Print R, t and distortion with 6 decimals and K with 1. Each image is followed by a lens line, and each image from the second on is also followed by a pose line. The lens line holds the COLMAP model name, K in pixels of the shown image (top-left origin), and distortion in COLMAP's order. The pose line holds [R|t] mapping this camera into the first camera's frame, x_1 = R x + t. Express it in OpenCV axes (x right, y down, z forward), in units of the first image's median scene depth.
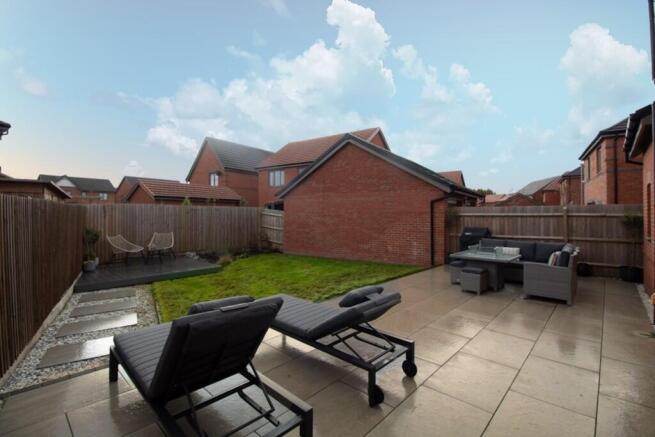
lens RADIAL K [[312.3, 0, 327.2], [0, 312.3, 217.5], [0, 0, 1]] dist [-0.008794, -0.001451]
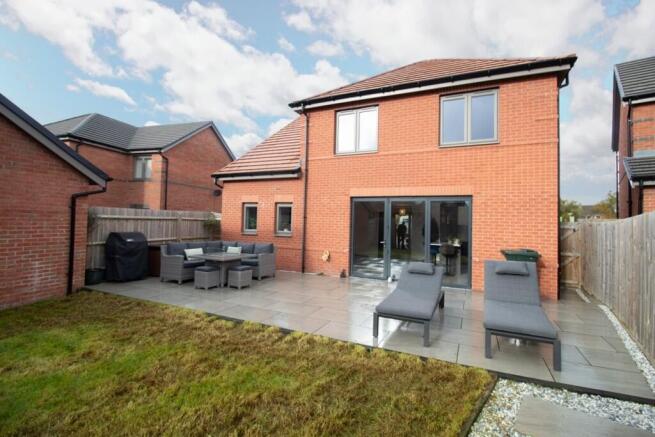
lens RADIAL K [[312.3, 0, 327.2], [0, 312.3, 217.3], [0, 0, 1]] dist [-0.008794, -0.001451]
pose [[-0.293188, 0.005932, 0.956036, -0.452674], [-0.015064, 0.999828, -0.010823, -0.007794], [-0.955936, -0.017575, -0.293048, 0.680304]]
